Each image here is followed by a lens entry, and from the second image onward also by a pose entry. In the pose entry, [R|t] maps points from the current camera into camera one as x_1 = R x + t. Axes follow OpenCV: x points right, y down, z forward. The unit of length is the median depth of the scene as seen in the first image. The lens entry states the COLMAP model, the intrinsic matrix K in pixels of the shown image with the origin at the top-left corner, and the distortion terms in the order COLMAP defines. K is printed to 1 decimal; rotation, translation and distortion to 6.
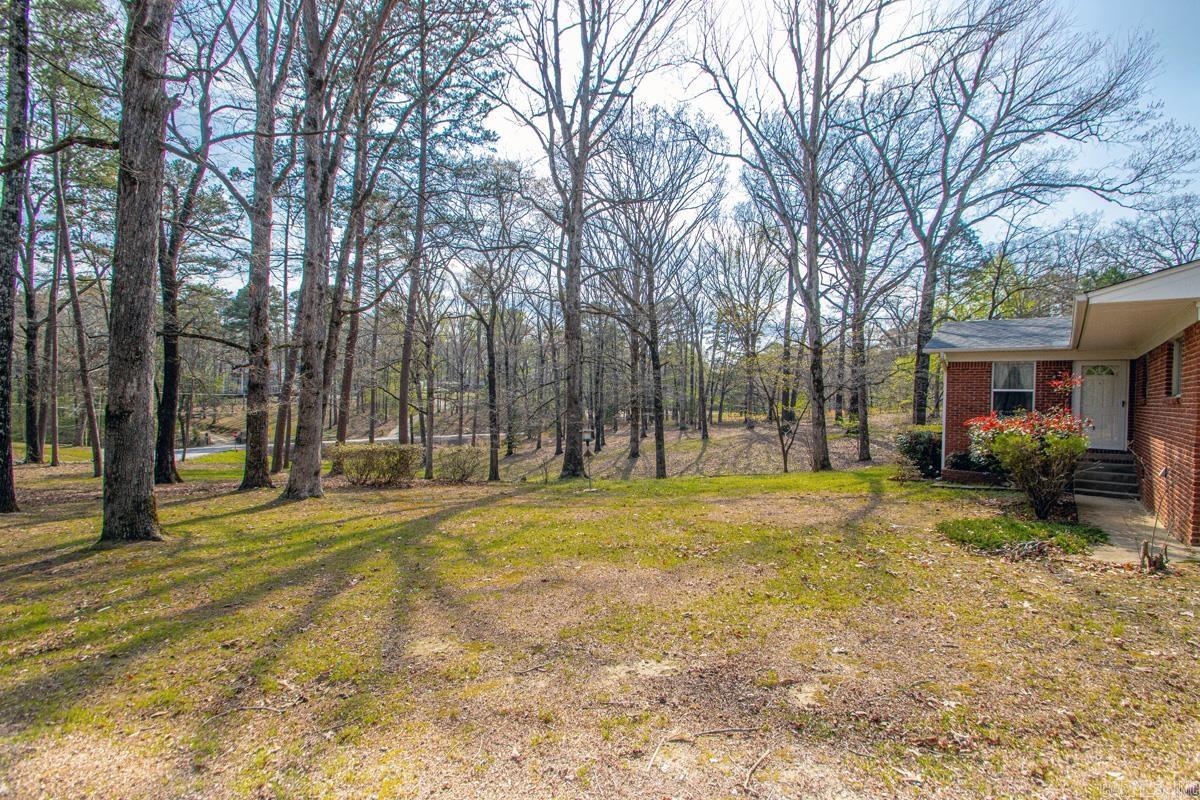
lens RADIAL K [[555.2, 0, 617.8], [0, 555.2, 396.8], [0, 0, 1]] dist [0.032316, -0.021235]
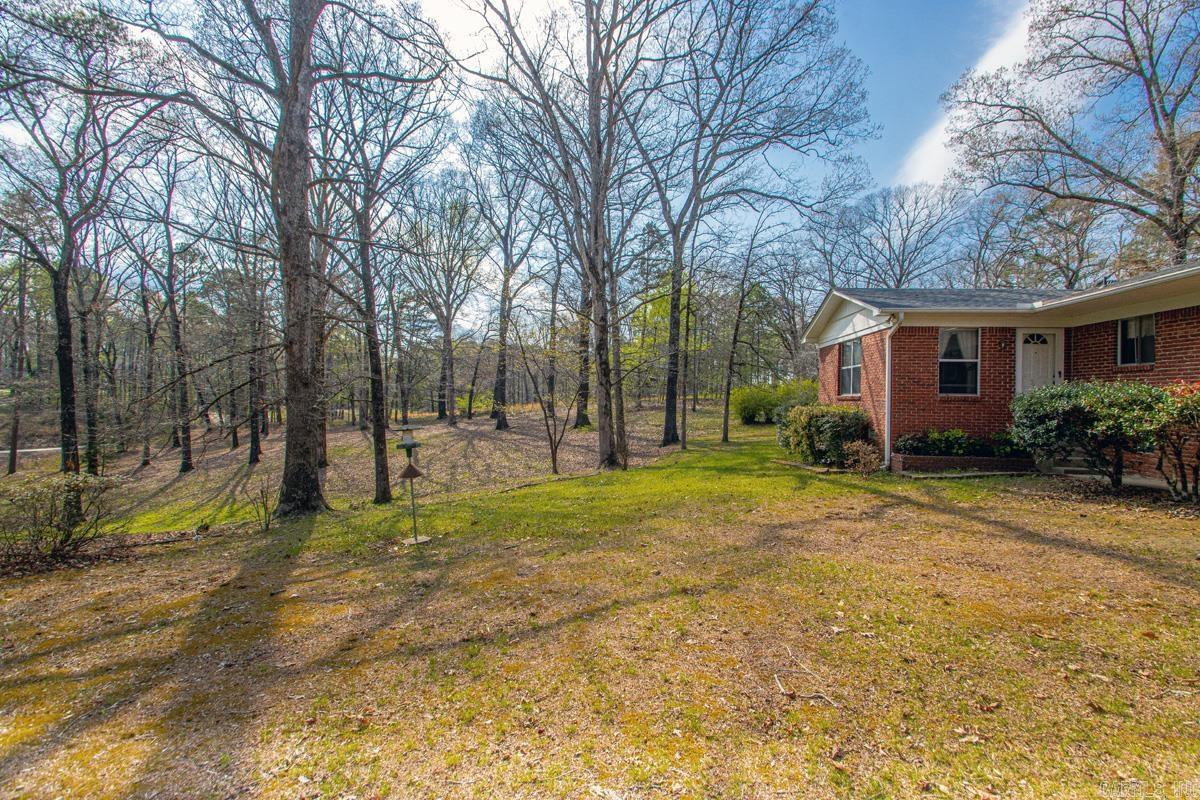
lens RADIAL K [[555.2, 0, 617.8], [0, 555.2, 396.8], [0, 0, 1]] dist [0.032316, -0.021235]
pose [[0.831717, -0.012425, 0.555061, -0.102056], [0.007960, 0.999914, 0.010455, 0.014431], [-0.555143, -0.004278, 0.831744, 0.251057]]
